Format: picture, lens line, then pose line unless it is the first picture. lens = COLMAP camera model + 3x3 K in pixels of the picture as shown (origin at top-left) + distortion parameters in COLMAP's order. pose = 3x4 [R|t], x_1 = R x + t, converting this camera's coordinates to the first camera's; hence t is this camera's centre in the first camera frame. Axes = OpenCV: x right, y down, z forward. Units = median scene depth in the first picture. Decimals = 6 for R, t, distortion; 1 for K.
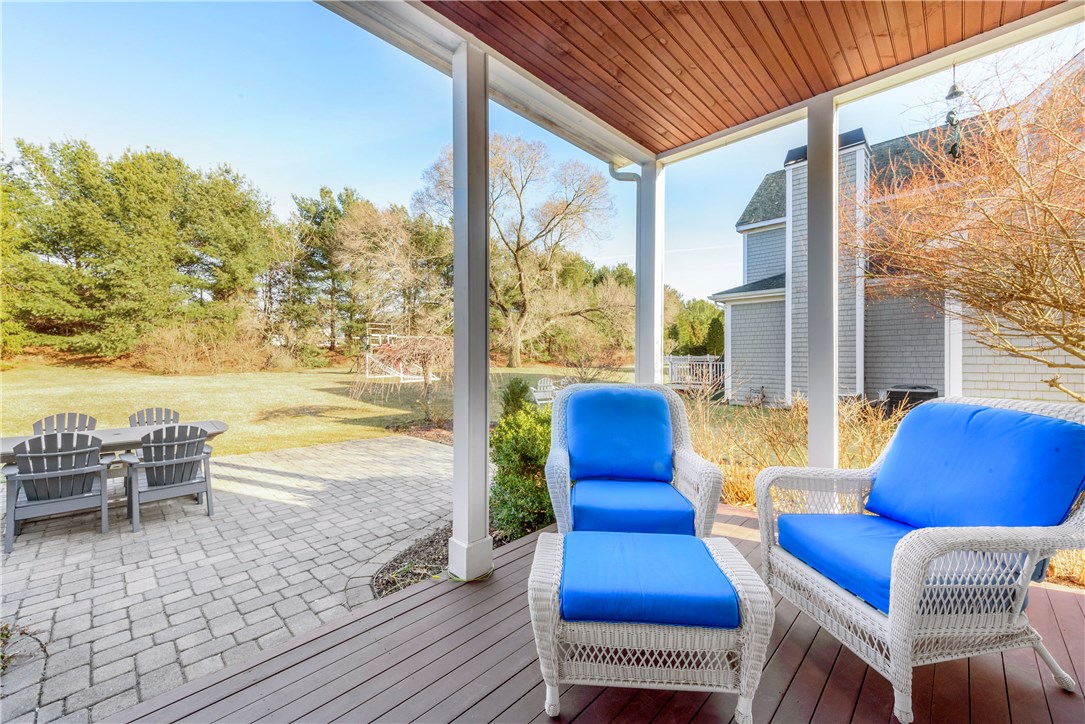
lens RADIAL K [[425.1, 0, 536.1], [0, 425.1, 361.7], [0, 0, 1]] dist [0.001297, 0.000116]
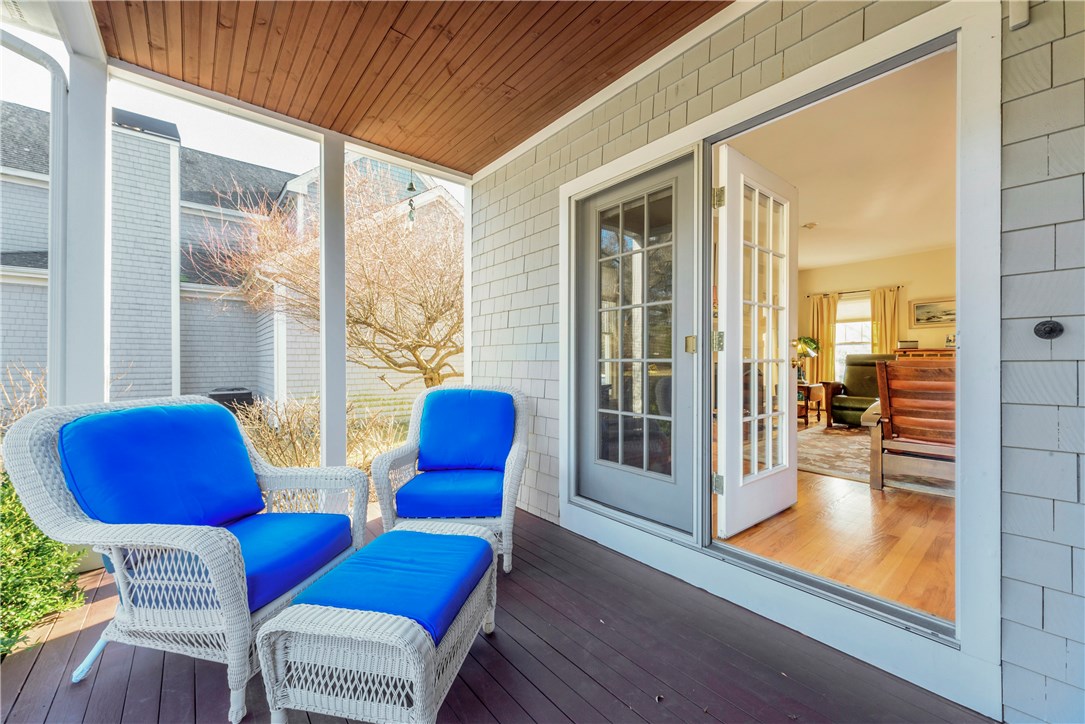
lens RADIAL K [[425.1, 0, 536.1], [0, 425.1, 361.7], [0, 0, 1]] dist [0.001297, 0.000116]
pose [[0.104088, 0.004479, 0.994558, -0.110575], [0.008161, 0.999952, -0.005357, 0.000720], [-0.994535, 0.008674, 0.104046, 0.093610]]
